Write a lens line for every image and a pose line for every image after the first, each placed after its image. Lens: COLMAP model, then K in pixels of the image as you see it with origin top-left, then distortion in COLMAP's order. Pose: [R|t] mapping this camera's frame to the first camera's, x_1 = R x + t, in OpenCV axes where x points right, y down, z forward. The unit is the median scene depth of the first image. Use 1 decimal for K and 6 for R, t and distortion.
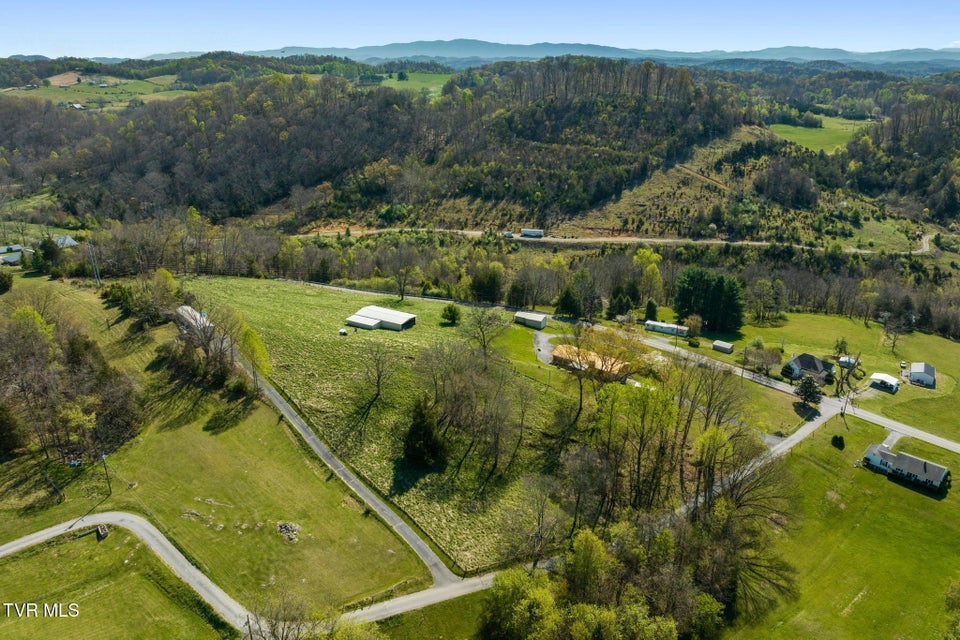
lens RADIAL K [[673.7, 0, 486.9], [0, 673.7, 318.5], [0, 0, 1]] dist [-0.037457, 0.001932]
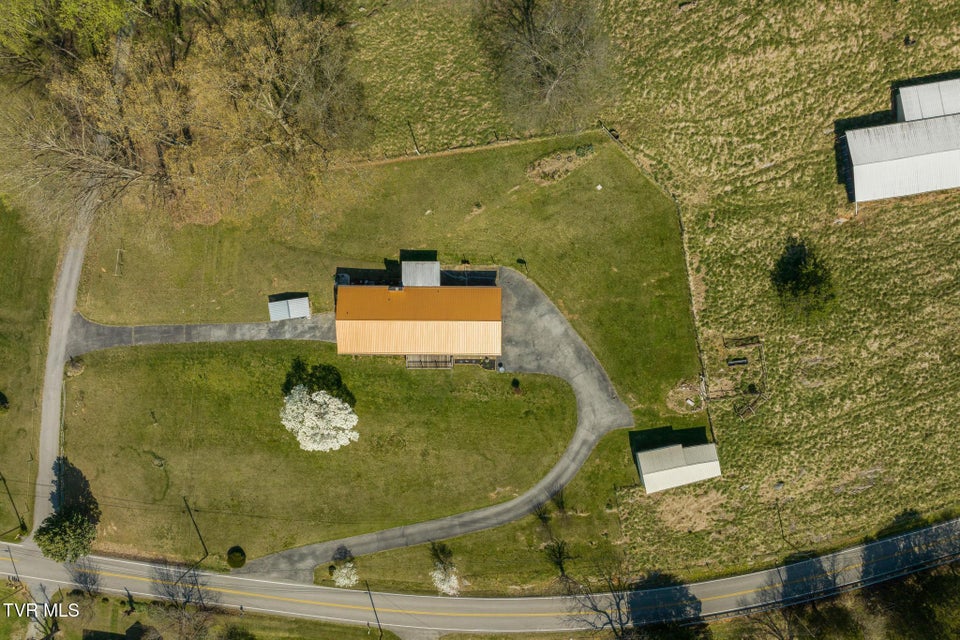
lens RADIAL K [[673.7, 0, 486.9], [0, 673.7, 318.5], [0, 0, 1]] dist [-0.037457, 0.001932]
pose [[-0.790180, 0.611768, 0.036801, 0.091689], [-0.199812, -0.313919, 0.928186, -0.343346], [0.579388, 0.726081, 0.370291, 0.794211]]
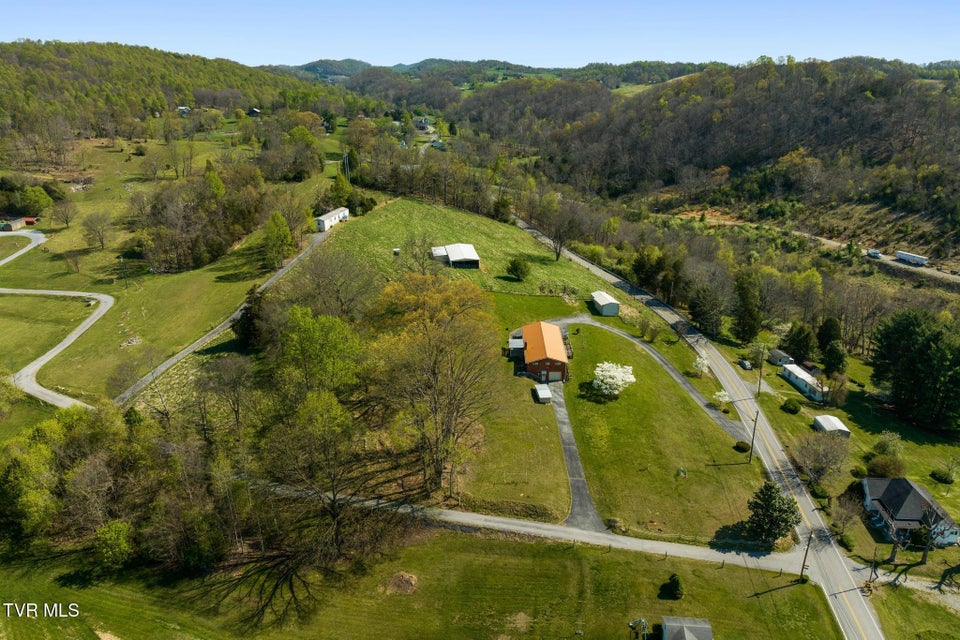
lens RADIAL K [[673.7, 0, 486.9], [0, 673.7, 318.5], [0, 0, 1]] dist [-0.037457, 0.001932]
pose [[0.612907, 0.266205, -0.743962, 0.634074], [-0.280509, 0.953517, 0.110093, -0.033052], [0.738688, 0.141211, 0.659090, 0.401569]]
